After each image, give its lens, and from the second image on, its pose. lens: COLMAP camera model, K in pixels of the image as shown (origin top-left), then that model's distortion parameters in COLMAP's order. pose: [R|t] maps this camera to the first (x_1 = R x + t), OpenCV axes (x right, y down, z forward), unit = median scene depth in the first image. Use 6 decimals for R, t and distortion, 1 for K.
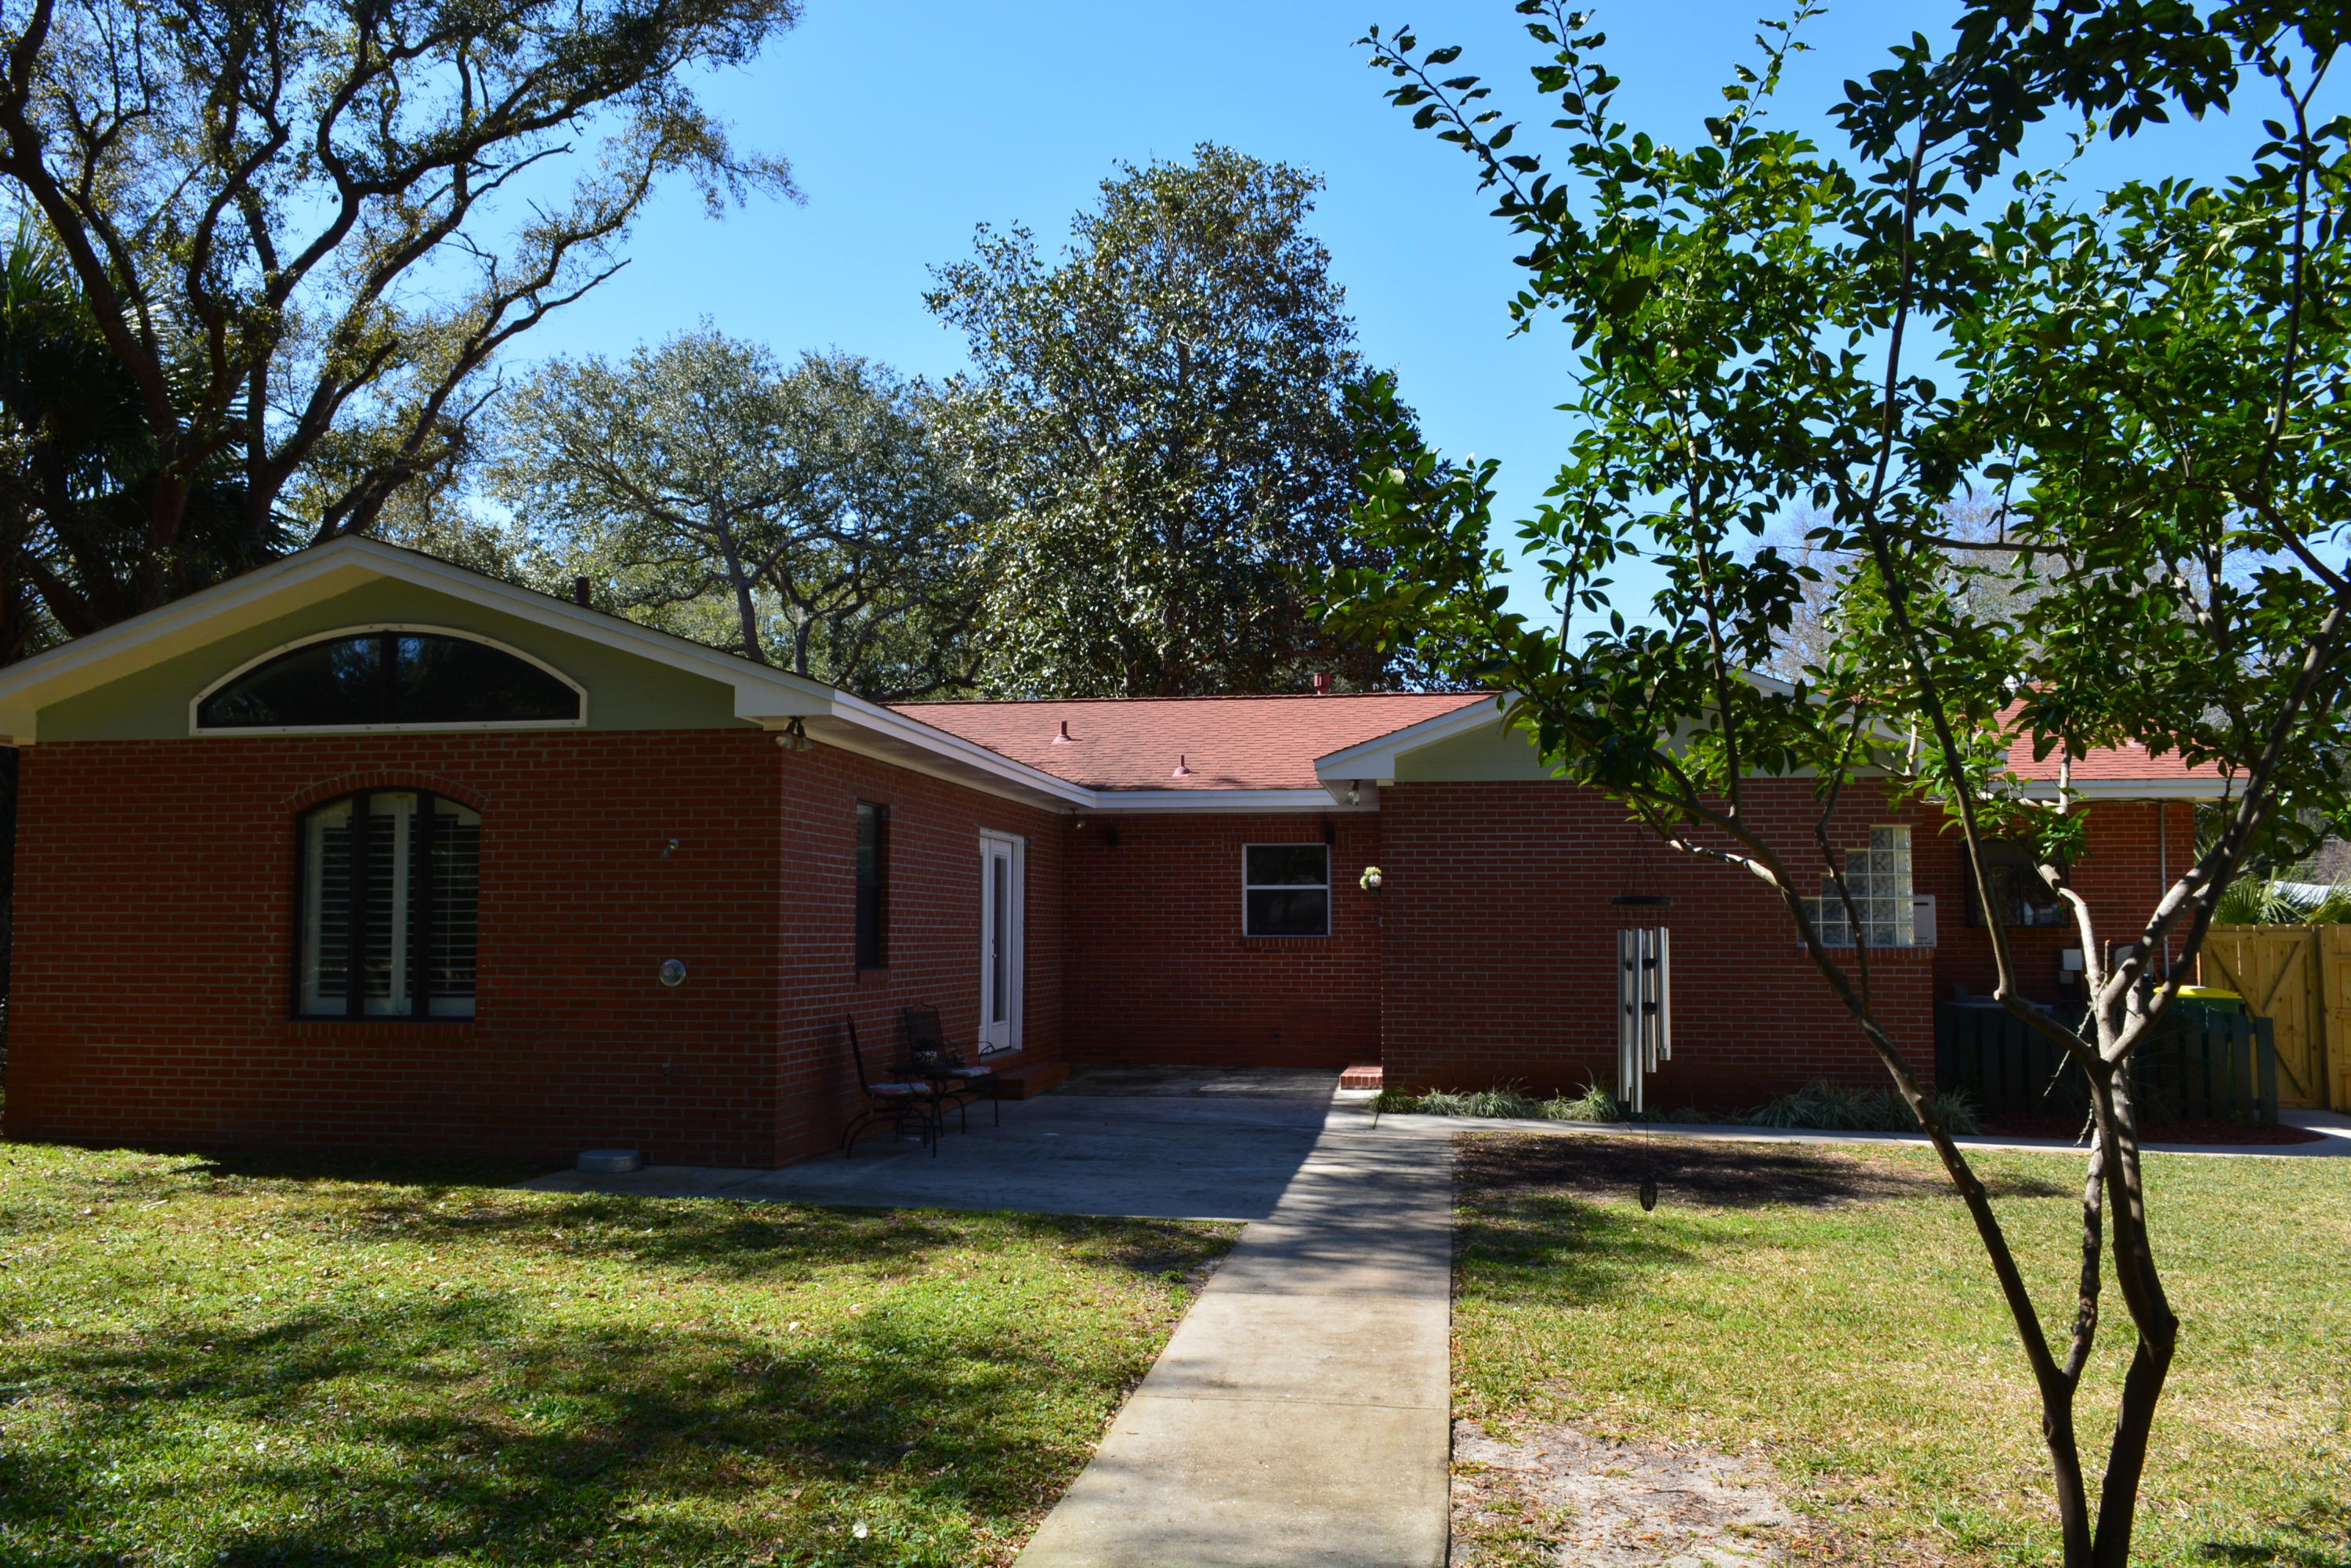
lens RADIAL K [[1832.8, 0, 1171.8], [0, 1832.8, 788.4], [0, 0, 1]] dist [-0.016445, 0.010758]
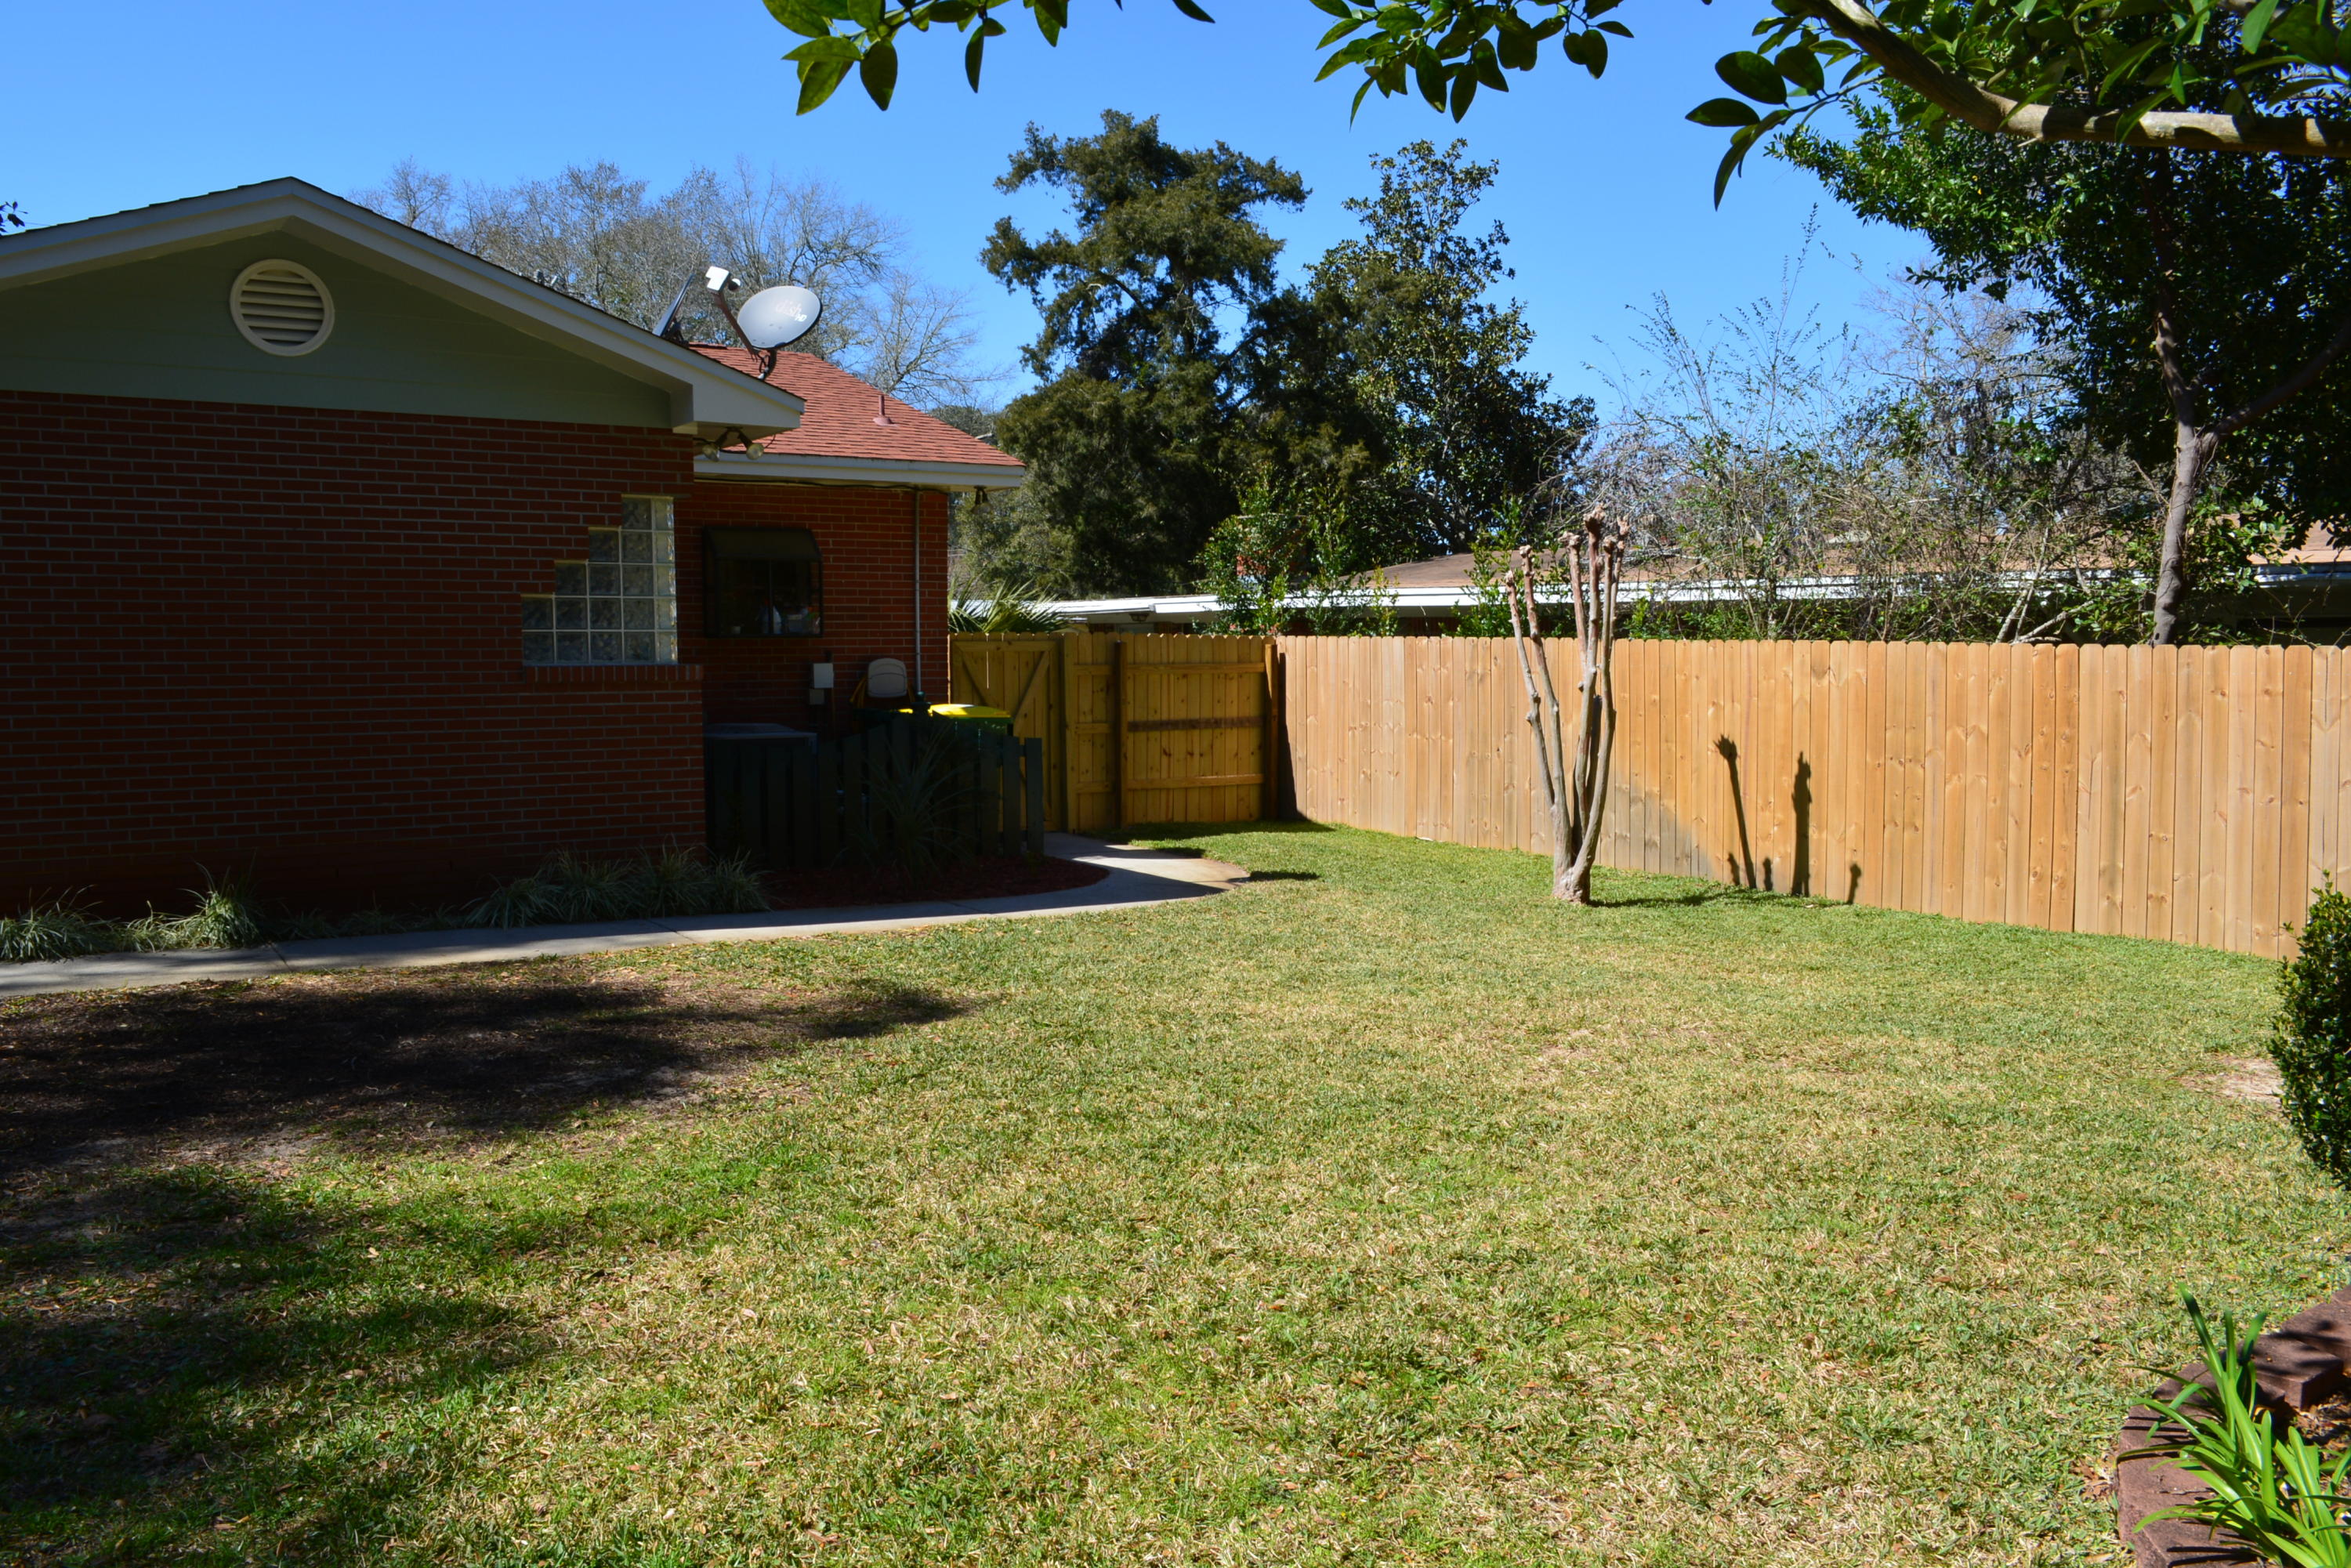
lens RADIAL K [[1832.8, 0, 1167.7], [0, 1832.8, 783.3], [0, 0, 1]] dist [-0.016445, 0.010758]
pose [[0.743699, -0.056987, 0.666081, 0.059239], [-0.047904, 0.989256, 0.138122, 0.023778], [-0.666796, -0.134629, 0.732979, 0.332620]]
